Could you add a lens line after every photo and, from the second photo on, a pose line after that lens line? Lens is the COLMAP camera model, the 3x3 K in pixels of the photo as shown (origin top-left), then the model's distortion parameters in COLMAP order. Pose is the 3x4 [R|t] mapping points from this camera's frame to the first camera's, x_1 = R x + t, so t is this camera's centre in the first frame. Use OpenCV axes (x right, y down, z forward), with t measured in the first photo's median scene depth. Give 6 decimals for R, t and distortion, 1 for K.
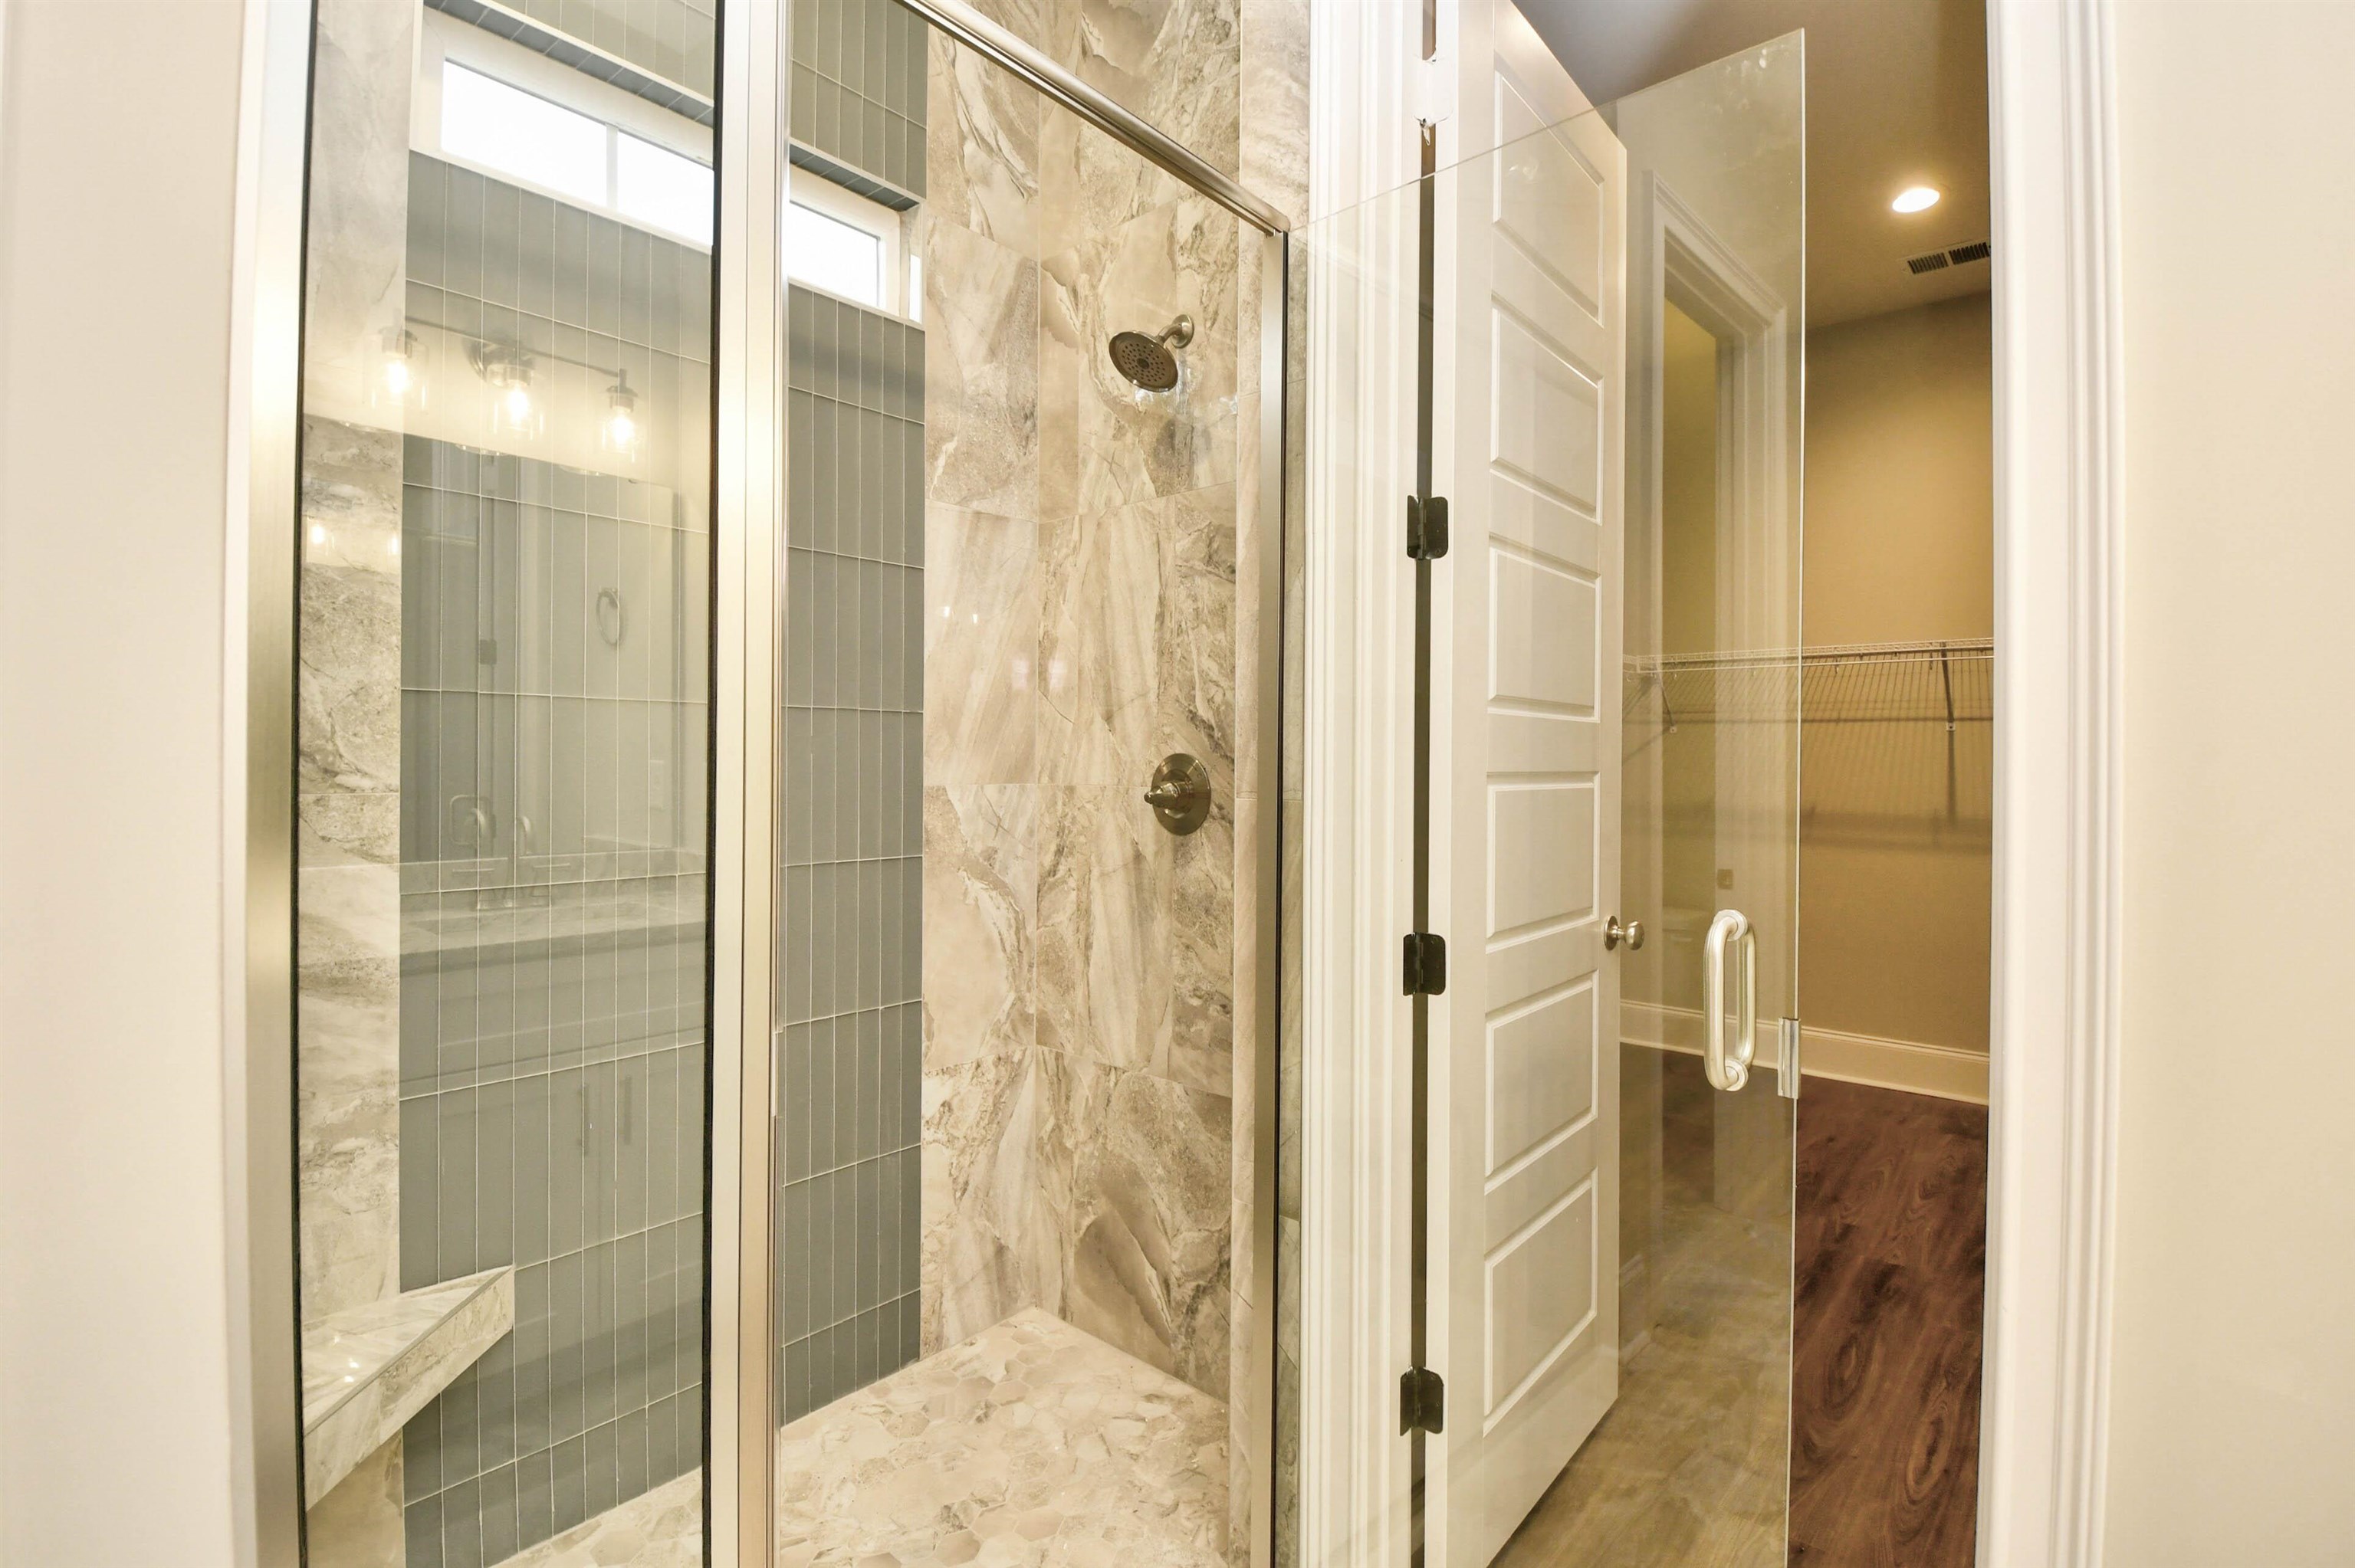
lens RADIAL K [[1126.9, 0, 1181.1], [0, 1126.9, 757.7], [0, 0, 1]] dist [0.019363, 0.000178]
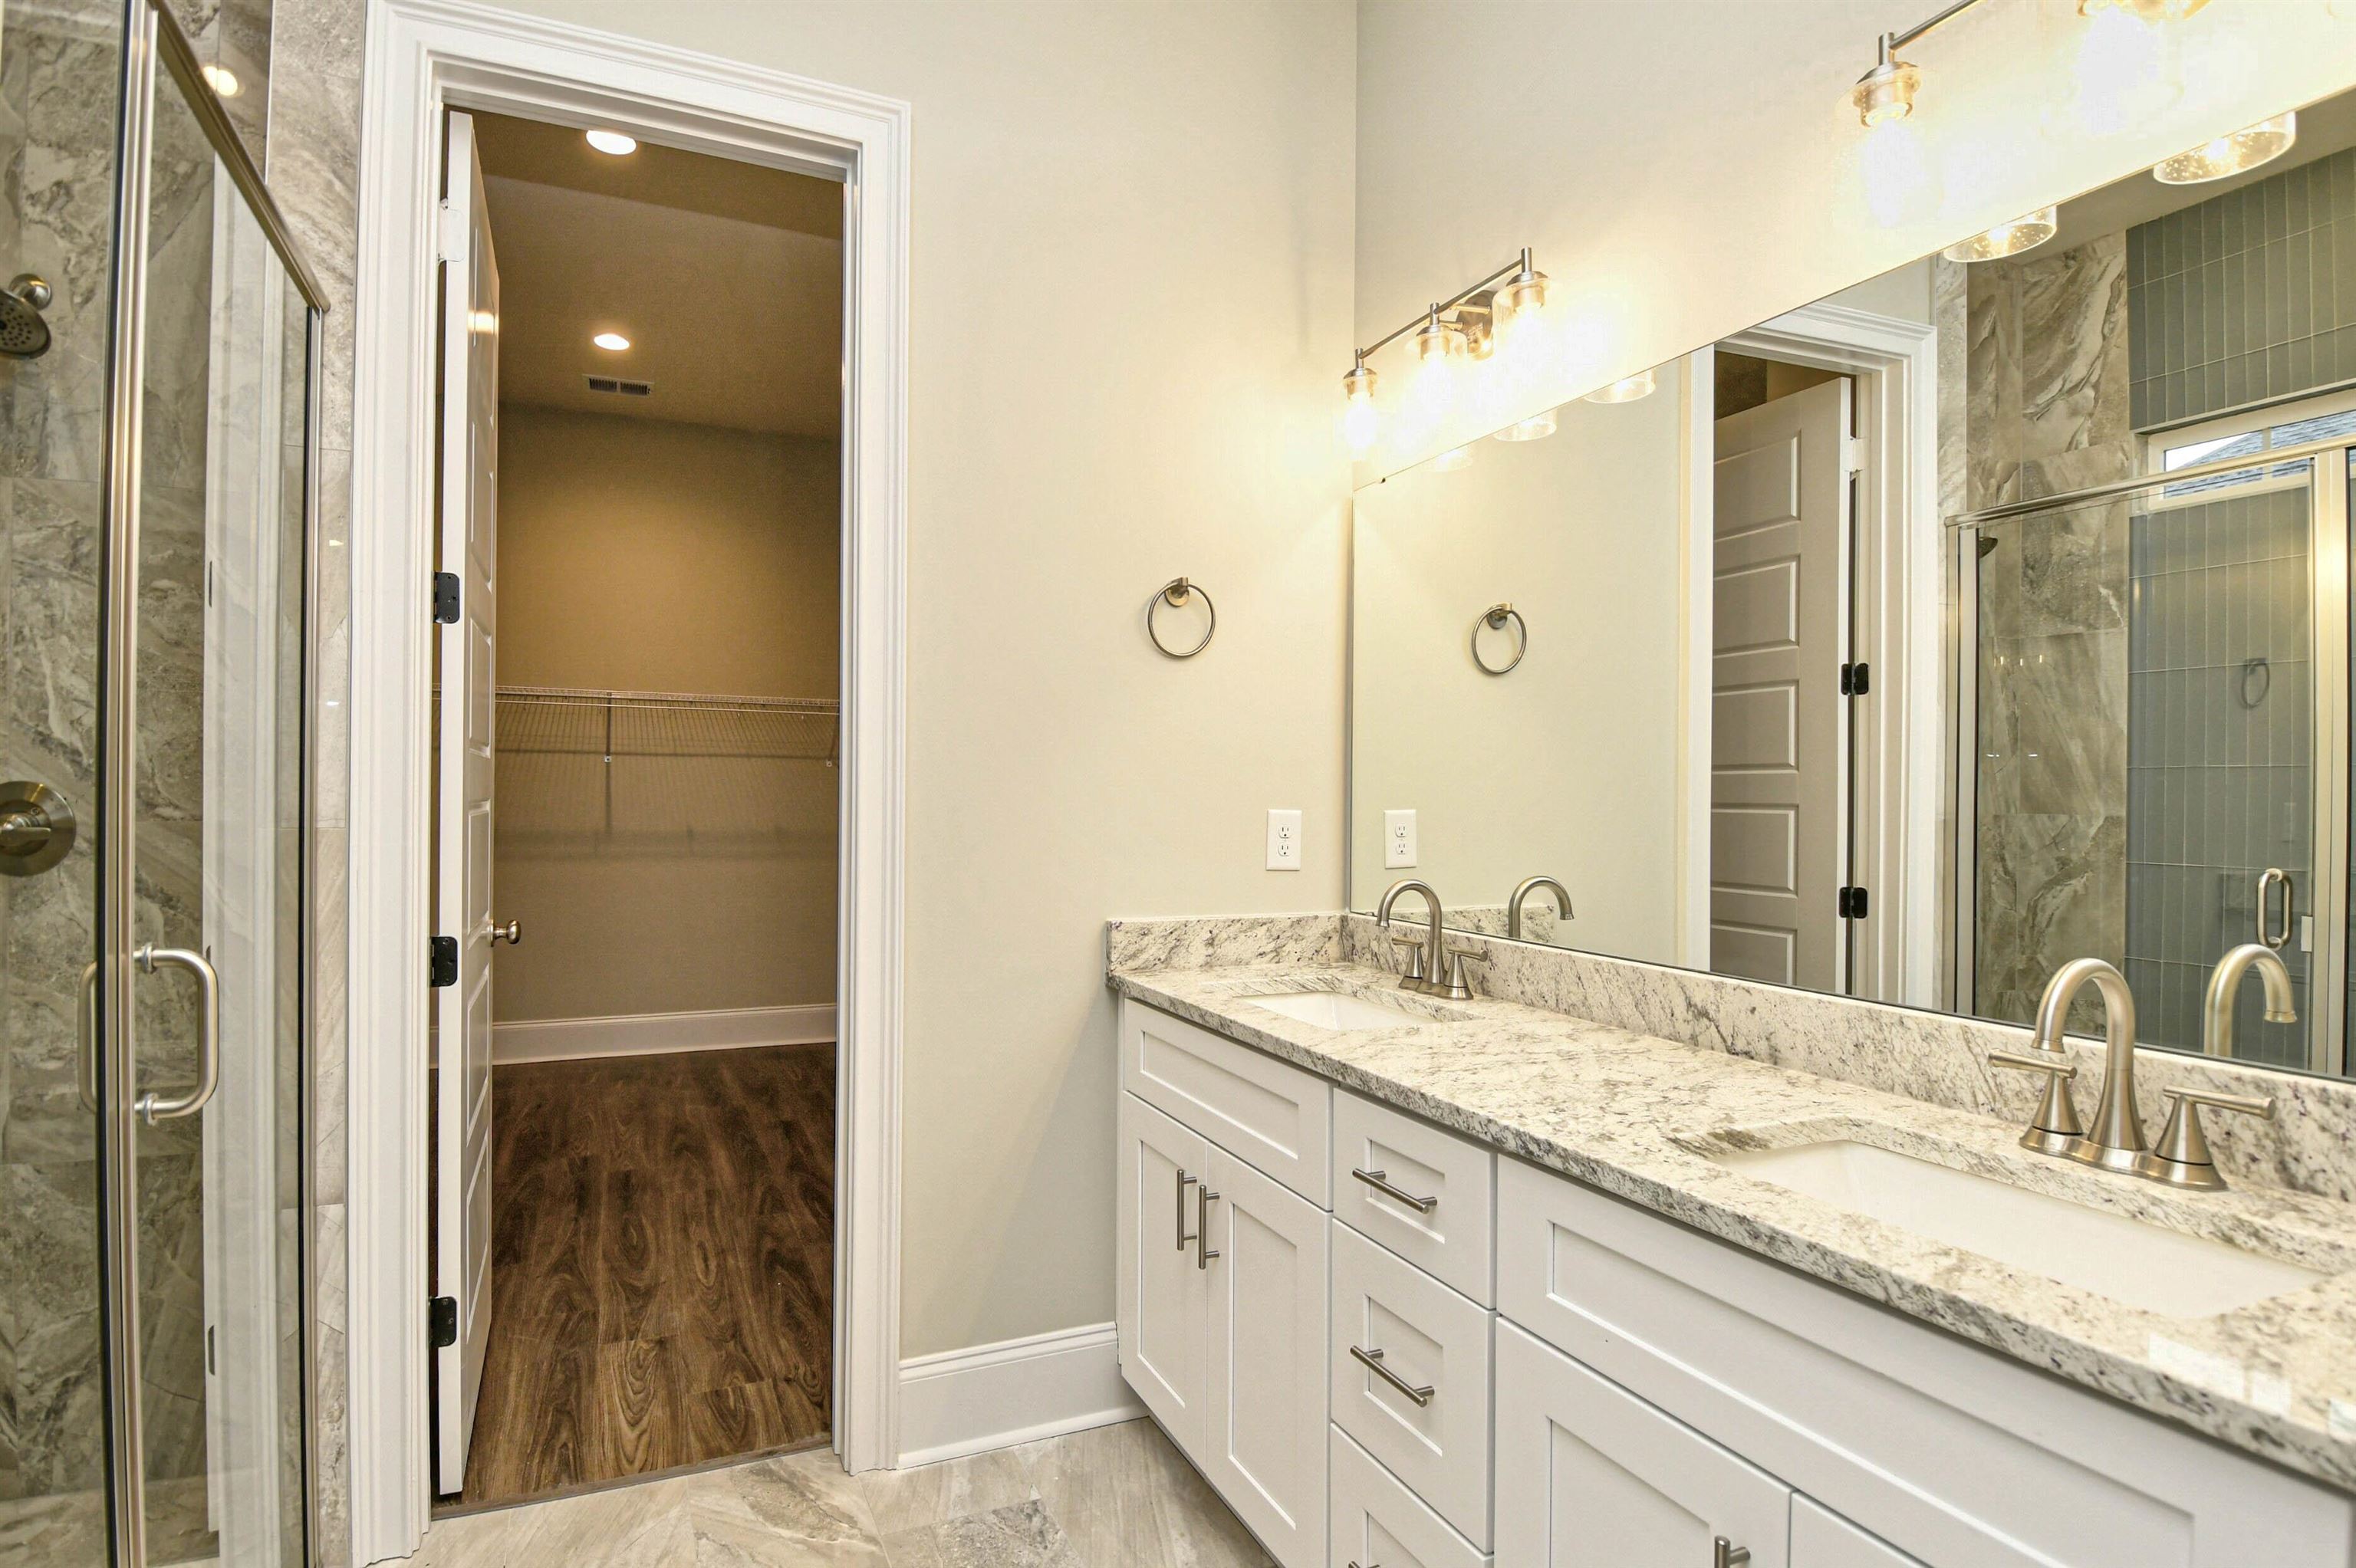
lens RADIAL K [[1061.1, 0, 1178.0], [0, 1061.1, 795.7], [0, 0, 1]] dist [-0.001044, -0.000144]
pose [[0.416663, -0.005076, 0.909047, -0.370351], [-0.005047, 0.999956, 0.007897, -0.003694], [-0.909047, -0.007879, 0.416619, -0.136387]]
